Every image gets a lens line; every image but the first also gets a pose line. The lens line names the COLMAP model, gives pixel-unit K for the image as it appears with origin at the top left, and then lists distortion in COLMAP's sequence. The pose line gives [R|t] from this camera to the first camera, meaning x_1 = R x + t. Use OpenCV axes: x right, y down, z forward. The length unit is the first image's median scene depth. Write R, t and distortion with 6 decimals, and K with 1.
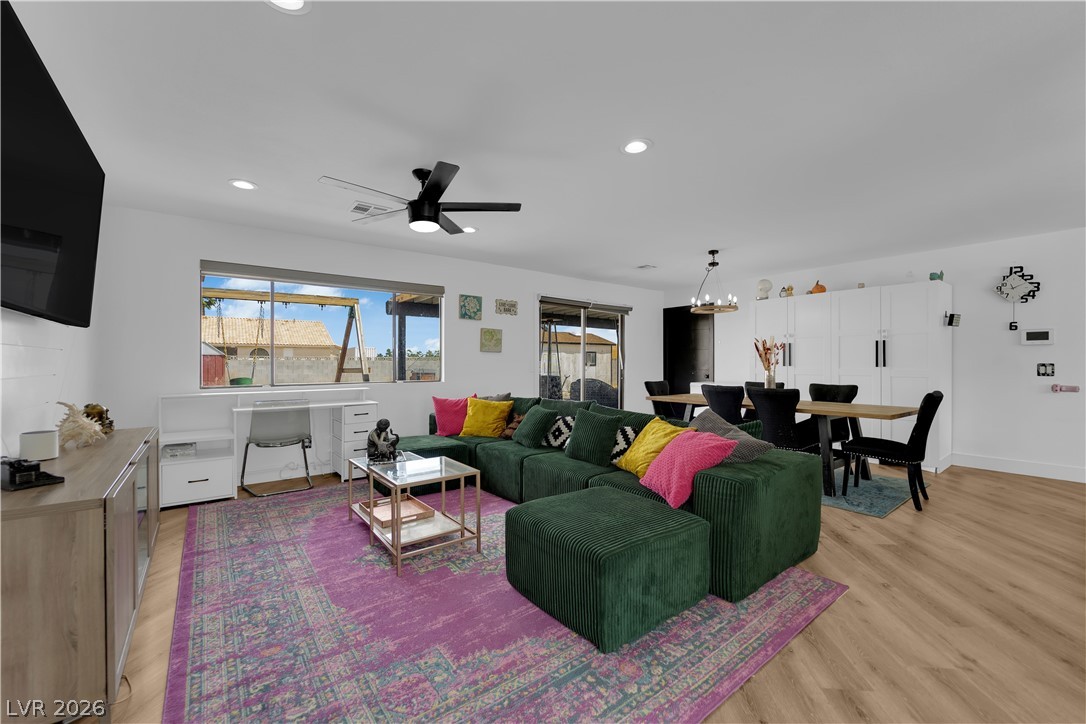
lens RADIAL K [[437.4, 0, 538.3], [0, 437.4, 363.9], [0, 0, 1]] dist [-0.007897, -0.005125]
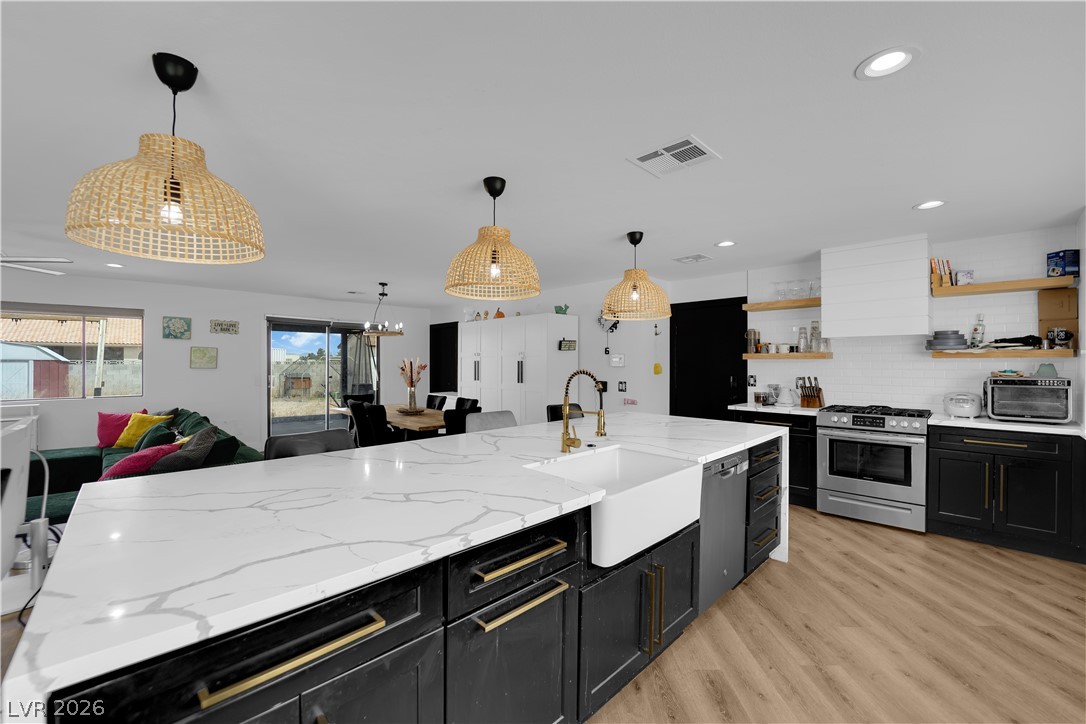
lens RADIAL K [[437.4, 0, 538.3], [0, 437.4, 363.9], [0, 0, 1]] dist [-0.007897, -0.005125]
pose [[0.992578, 0.001260, 0.121602, 0.754342], [-0.001251, 0.999999, -0.000153, -0.050280], [-0.121602, 0.000000, 0.992579, -0.228930]]
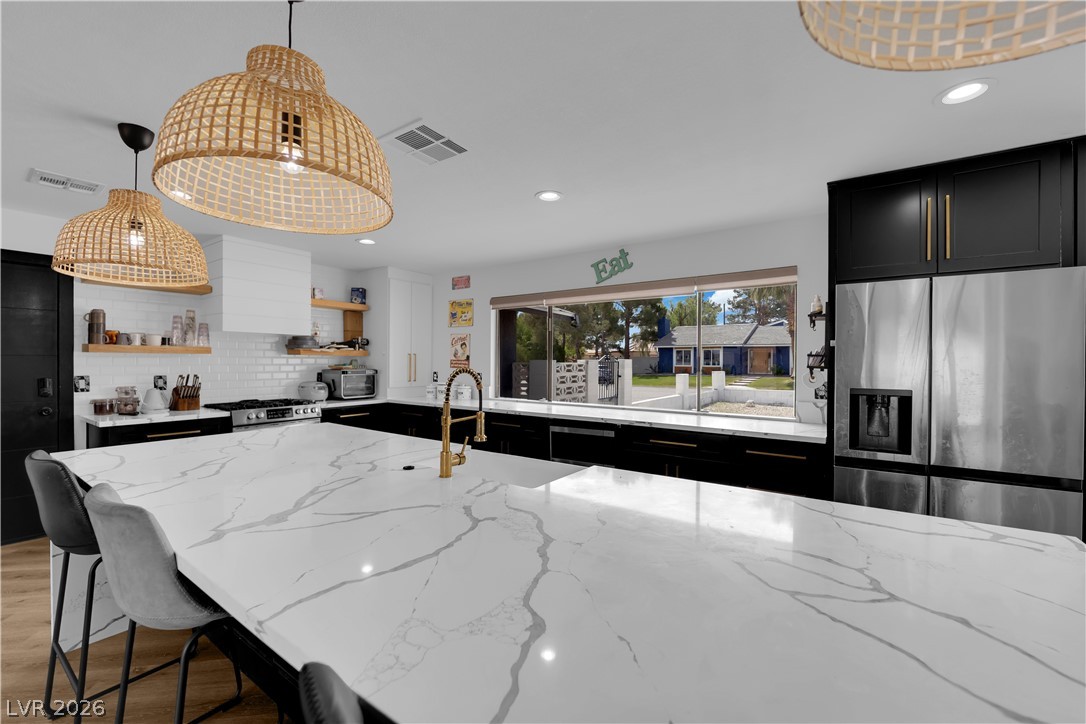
lens RADIAL K [[437.4, 0, 538.3], [0, 437.4, 363.9], [0, 0, 1]] dist [-0.007897, -0.005125]
pose [[-0.305291, -0.007509, 0.952229, 0.470517], [-0.002776, 0.999972, 0.006996, -0.050297], [-0.952255, -0.000508, -0.305304, 0.285225]]
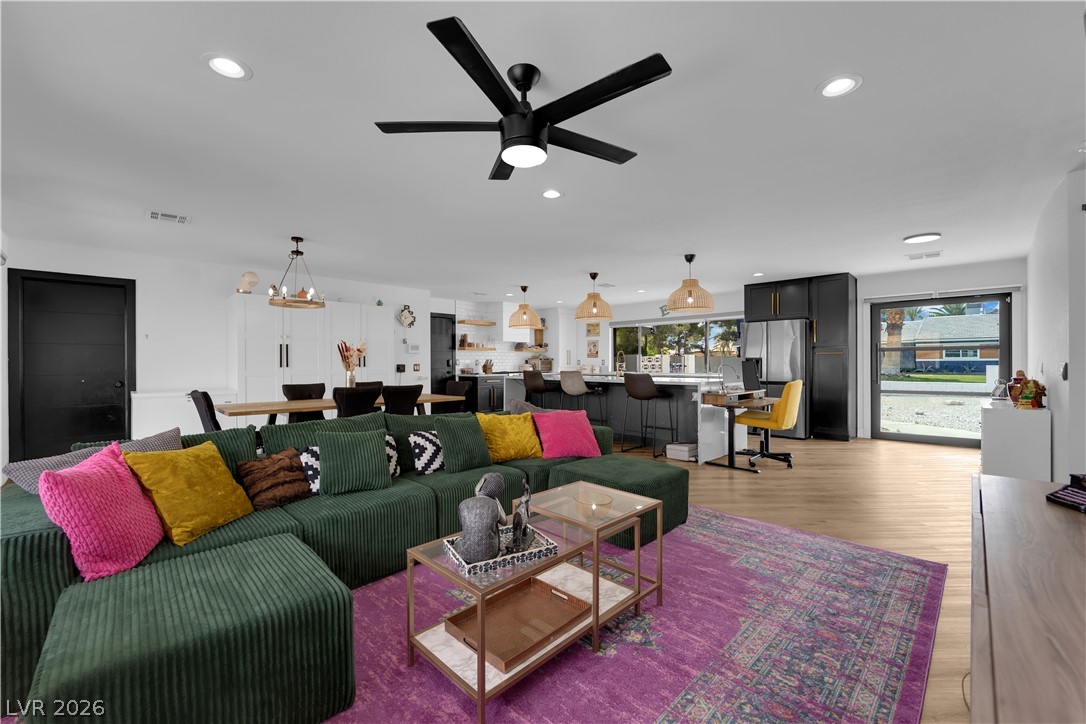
lens RADIAL K [[437.4, 0, 538.3], [0, 437.4, 363.9], [0, 0, 1]] dist [-0.007897, -0.005125]
pose [[-0.127125, -0.001744, 0.991885, -0.608776], [0.004569, 0.999987, 0.002344, -0.003356], [-0.991876, 0.004830, -0.127115, 0.707243]]
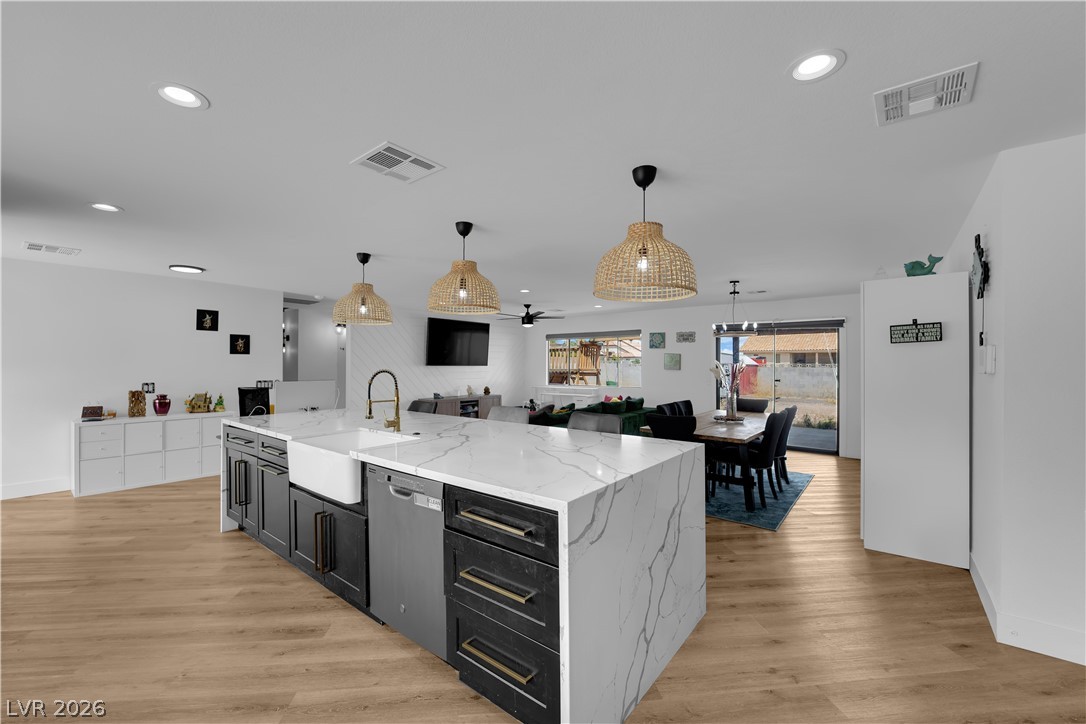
lens RADIAL K [[437.4, 0, 538.3], [0, 437.4, 363.9], [0, 0, 1]] dist [-0.007897, -0.005125]
pose [[0.235819, -0.001743, -0.971795, 1.517597], [-0.004605, 0.999985, -0.002910, -0.051391], [0.971786, 0.005161, 0.235807, 0.296678]]
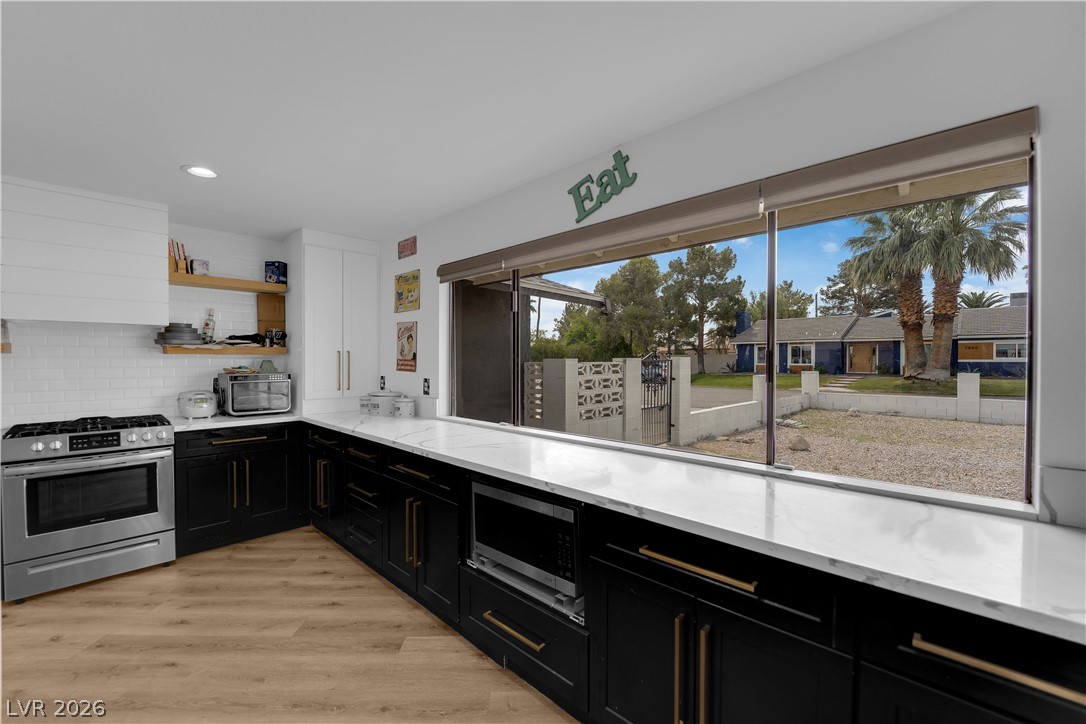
lens RADIAL K [[437.4, 0, 538.3], [0, 437.4, 363.9], [0, 0, 1]] dist [-0.007897, -0.005125]
pose [[-0.145013, -0.009135, 0.989388, 0.811094], [0.002839, 0.999949, 0.009649, -0.050958], [-0.989426, 0.004208, -0.144979, 0.003040]]
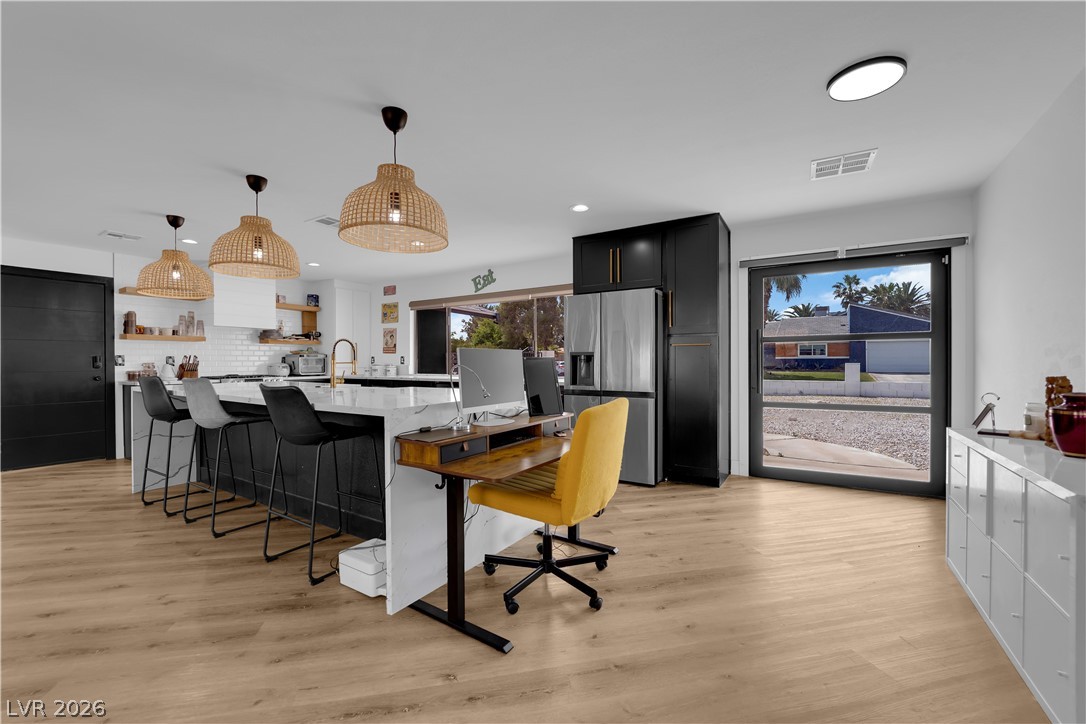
lens RADIAL K [[437.4, 0, 538.3], [0, 437.4, 363.9], [0, 0, 1]] dist [-0.007897, -0.005125]
pose [[-0.347289, -0.005242, 0.937743, -0.031868], [0.006156, 0.999950, 0.007870, -0.000865], [-0.937738, 0.008506, -0.347240, 0.172421]]
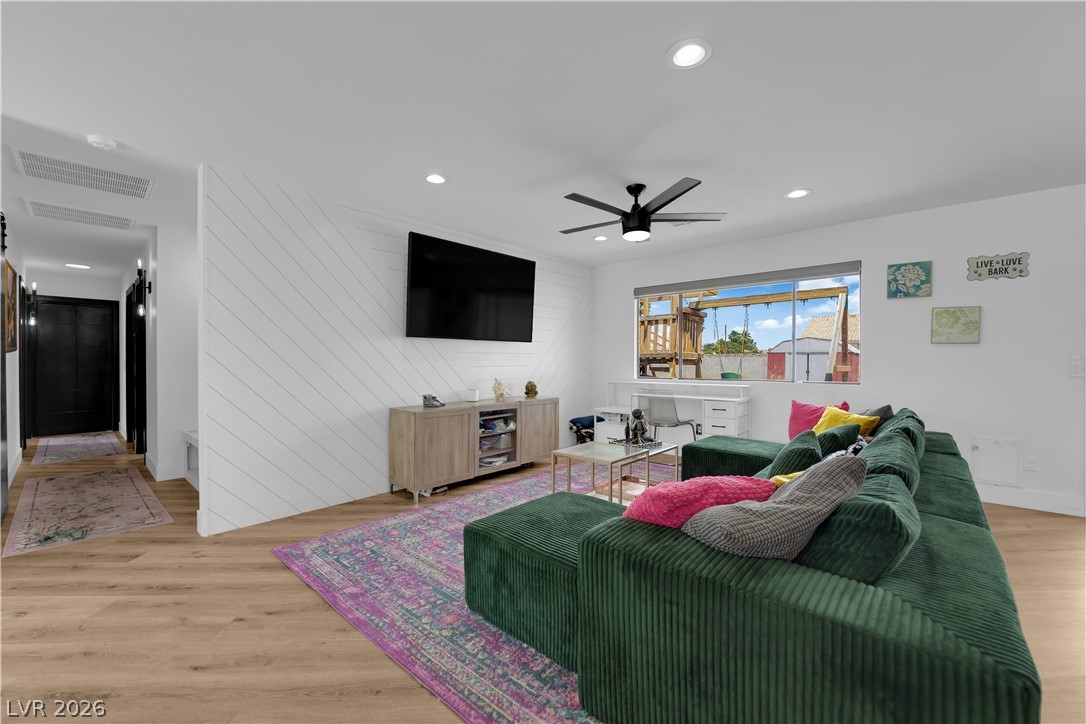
lens RADIAL K [[437.4, 0, 538.3], [0, 437.4, 363.9], [0, 0, 1]] dist [-0.007897, -0.005125]
pose [[0.179055, 0.008192, -0.983805, 0.514541], [-0.002366, 0.999966, 0.007896, -0.001085], [0.983836, 0.000913, 0.179068, 0.372820]]
